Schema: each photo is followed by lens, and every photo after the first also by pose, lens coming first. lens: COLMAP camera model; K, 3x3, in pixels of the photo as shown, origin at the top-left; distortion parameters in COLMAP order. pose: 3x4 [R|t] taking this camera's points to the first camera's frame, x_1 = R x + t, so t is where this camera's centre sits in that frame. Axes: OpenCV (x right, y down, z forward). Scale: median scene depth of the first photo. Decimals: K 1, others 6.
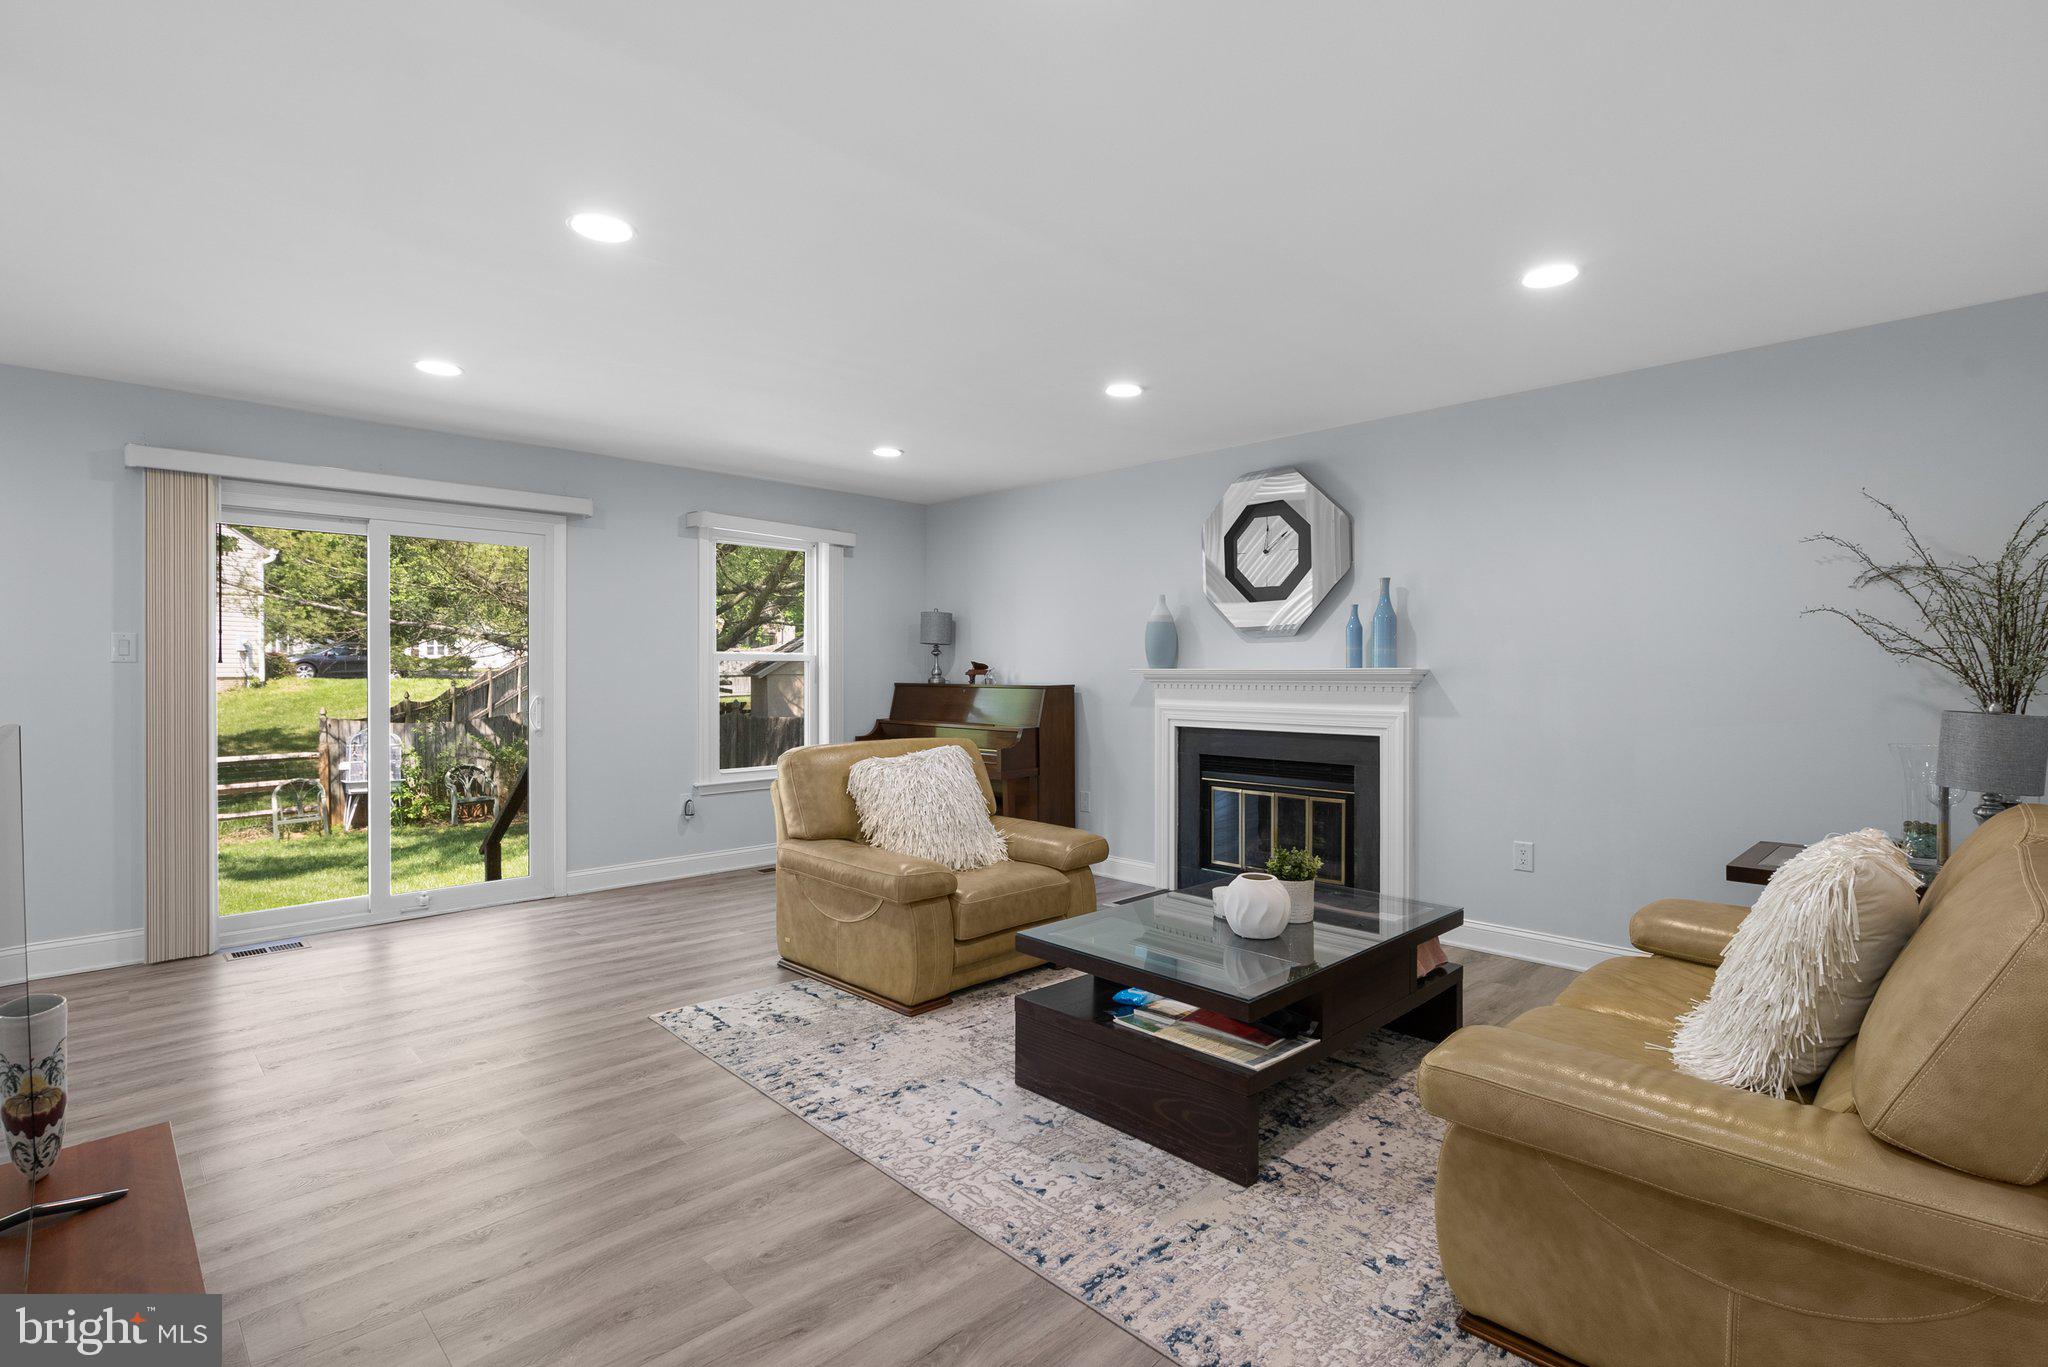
lens RADIAL K [[959.4, 0, 1024.0], [0, 959.4, 683.5], [0, 0, 1]] dist [-0.002537, -0.000653]
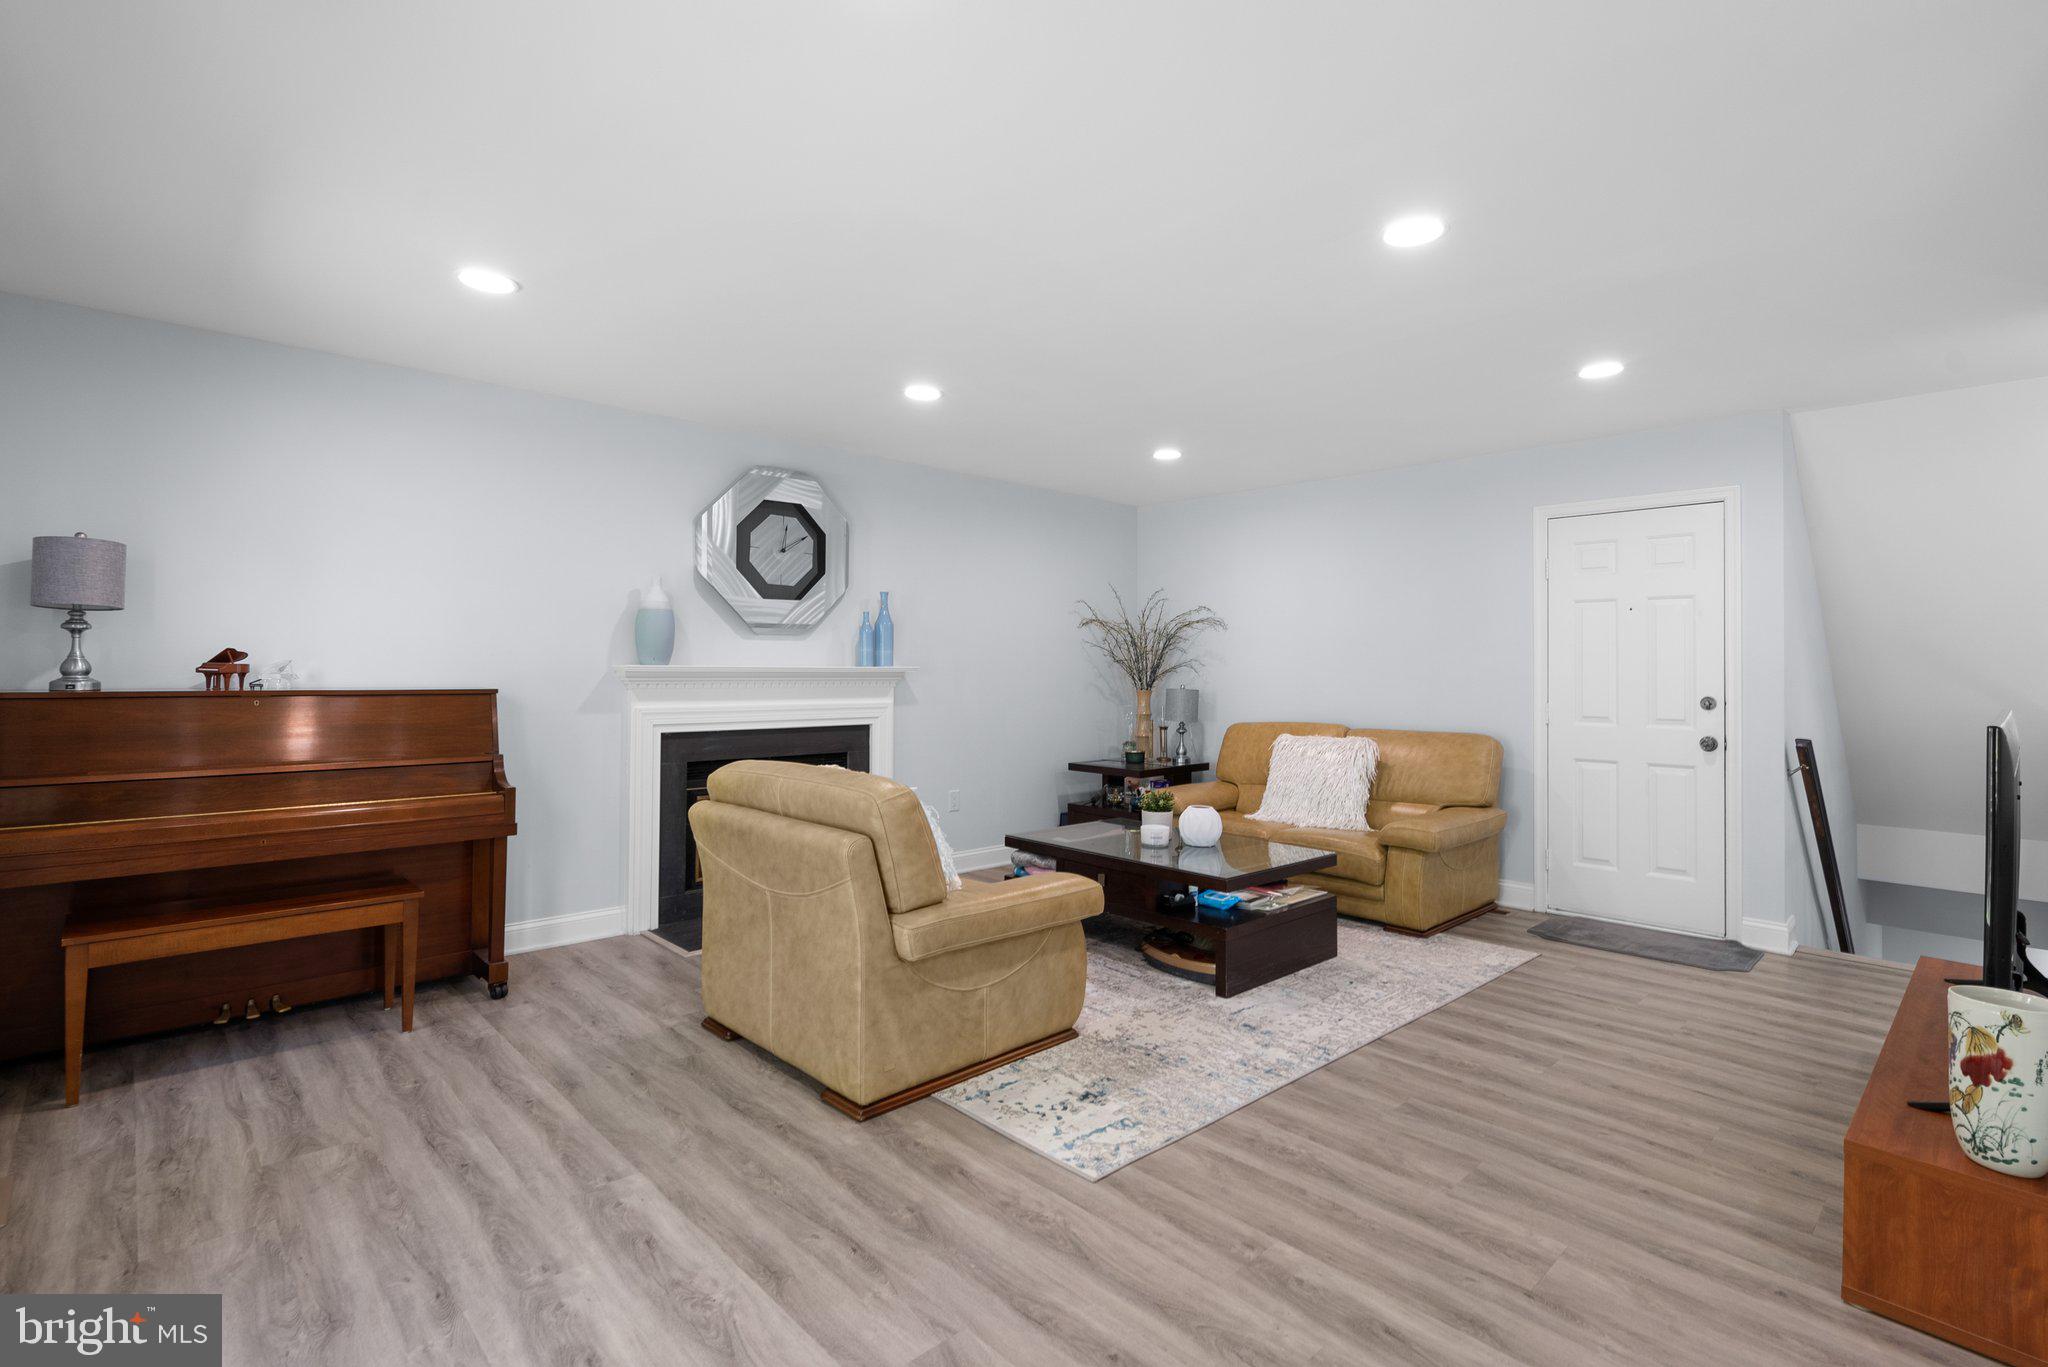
lens RADIAL K [[956.1, 0, 1024.0], [0, 956.1, 683.5], [0, 0, 1]] dist [0.002580, -0.000334]
pose [[0.025941, -0.018107, 0.999499, -0.824633], [0.003327, 0.999832, 0.018027, -0.016216], [-0.999658, 0.002858, 0.025997, 0.794087]]
